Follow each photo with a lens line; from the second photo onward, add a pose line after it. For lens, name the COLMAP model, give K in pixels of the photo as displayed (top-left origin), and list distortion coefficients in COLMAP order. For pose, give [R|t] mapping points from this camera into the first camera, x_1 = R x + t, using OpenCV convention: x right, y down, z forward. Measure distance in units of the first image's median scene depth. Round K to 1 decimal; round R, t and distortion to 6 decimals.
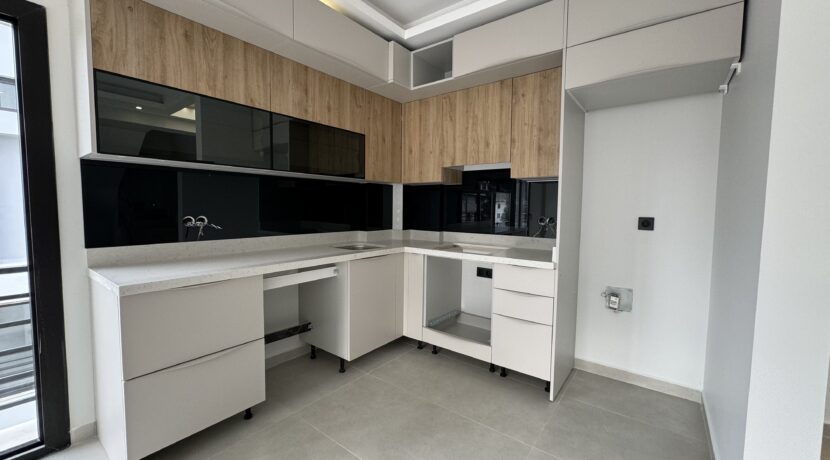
lens RADIAL K [[333.0, 0, 415.0], [0, 333.0, 230.0], [0, 0, 1]] dist [0.000396, 0.000277]
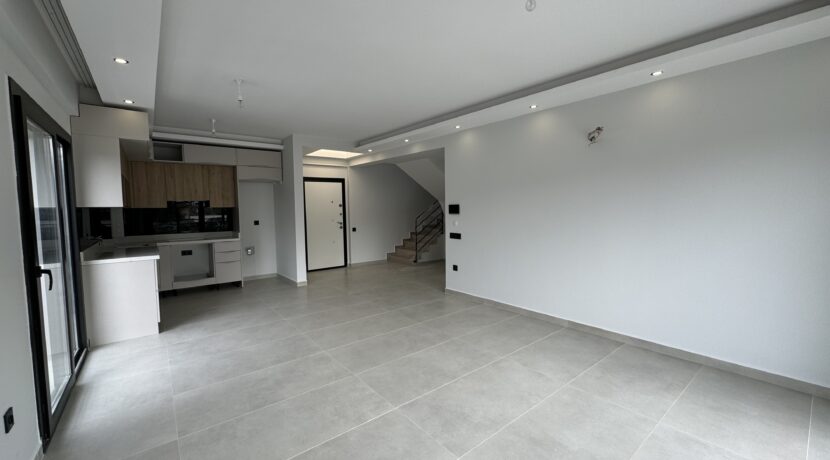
lens RADIAL K [[333.0, 0, 415.0], [0, 333.0, 230.0], [0, 0, 1]] dist [0.000396, 0.000277]
pose [[0.236524, -0.080854, 0.968256, -1.865783], [0.080870, 0.994712, 0.063308, -0.028617], [-0.968254, 0.063329, 0.241811, -1.087442]]
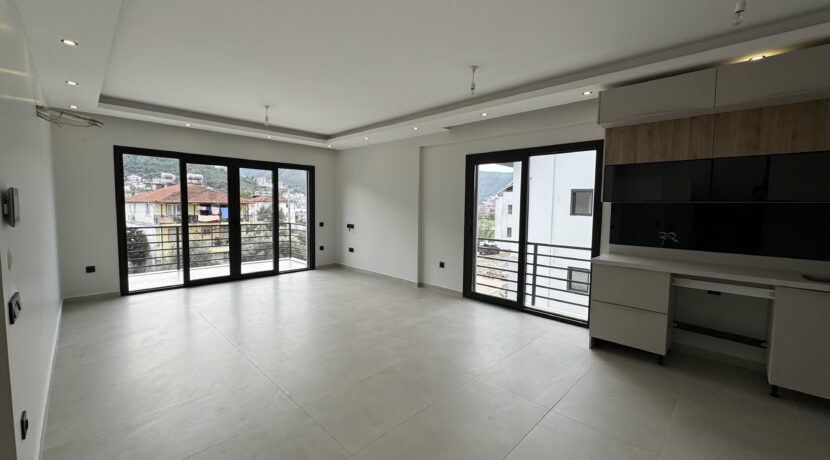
lens RADIAL K [[333.0, 0, 415.0], [0, 333.0, 230.0], [0, 0, 1]] dist [0.000396, 0.000277]
pose [[-0.112817, 0.060457, -0.991775, 0.960358], [-0.082085, 0.994168, 0.069940, -0.060352], [0.990219, 0.089301, -0.107196, -0.010771]]
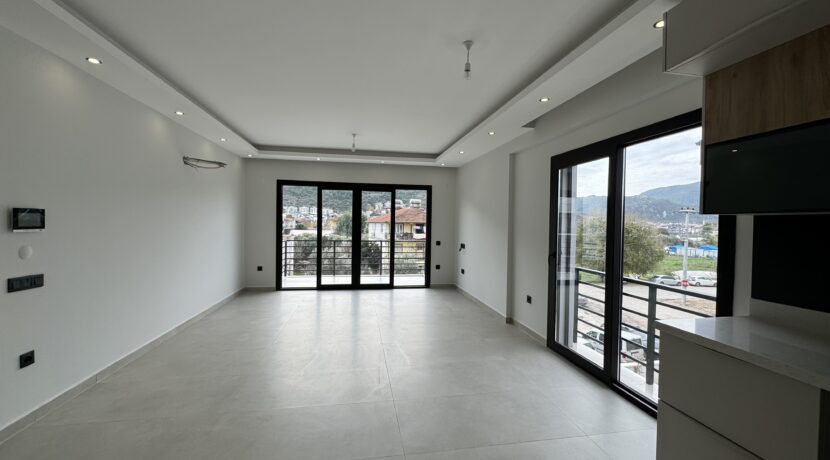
lens RADIAL K [[333.0, 0, 415.0], [0, 333.0, 230.0], [0, 0, 1]] dist [0.000396, 0.000277]
pose [[-0.670927, -0.005693, -0.741501, 0.410731], [-0.073798, 0.995519, 0.059130, -0.111070], [0.737842, 0.094393, -0.668341, 0.677896]]
